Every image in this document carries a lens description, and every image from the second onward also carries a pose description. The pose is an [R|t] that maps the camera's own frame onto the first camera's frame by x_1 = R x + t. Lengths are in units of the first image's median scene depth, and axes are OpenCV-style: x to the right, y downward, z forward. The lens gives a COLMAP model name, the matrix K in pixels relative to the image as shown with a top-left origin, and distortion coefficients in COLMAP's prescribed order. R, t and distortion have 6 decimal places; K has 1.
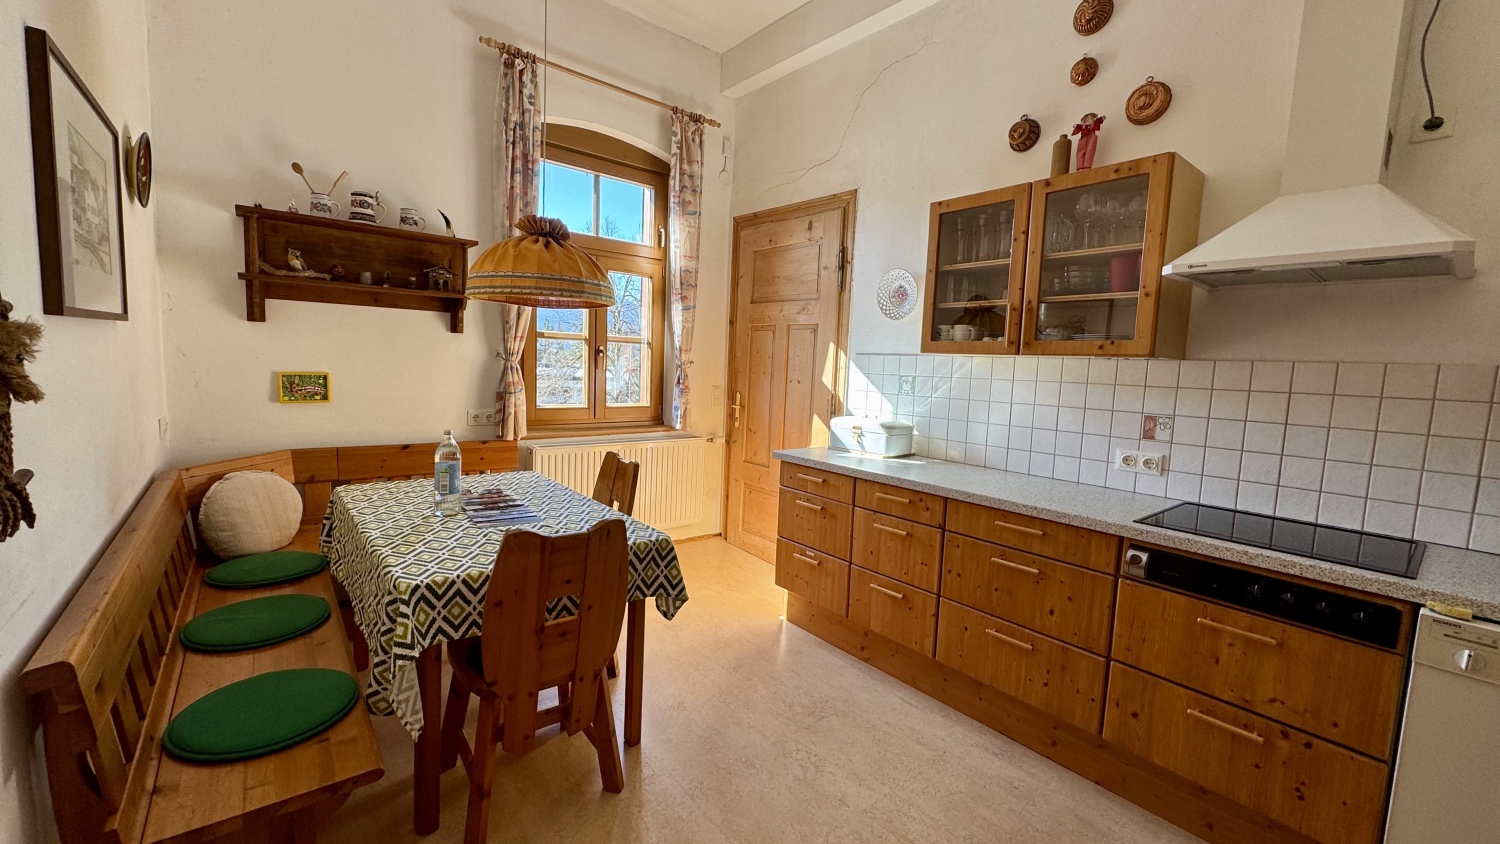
lens RADIAL K [[622.1, 0, 750.0], [0, 622.1, 422.0], [0, 0, 1]] dist [-0.000084, -0.000060]
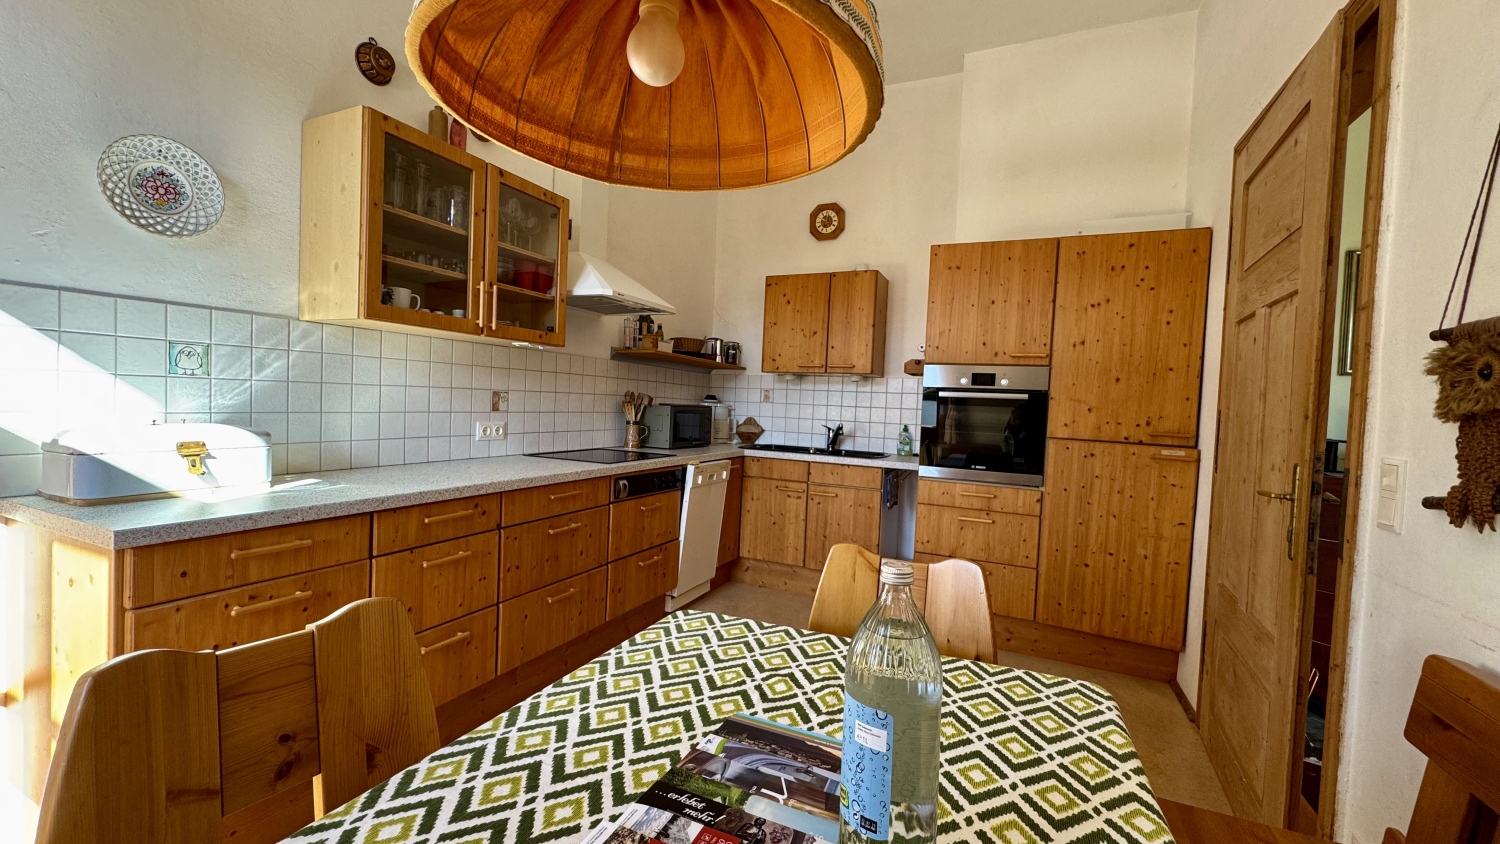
lens RADIAL K [[596.2, 0, 750.0], [0, 596.2, 422.0], [0, 0, 1]] dist [-0.000865, -0.000290]
pose [[-0.462164, -0.087439, 0.882473, -0.594887], [0.027108, 0.993269, 0.112614, -0.066077], [-0.886380, 0.075969, -0.456682, 1.055044]]
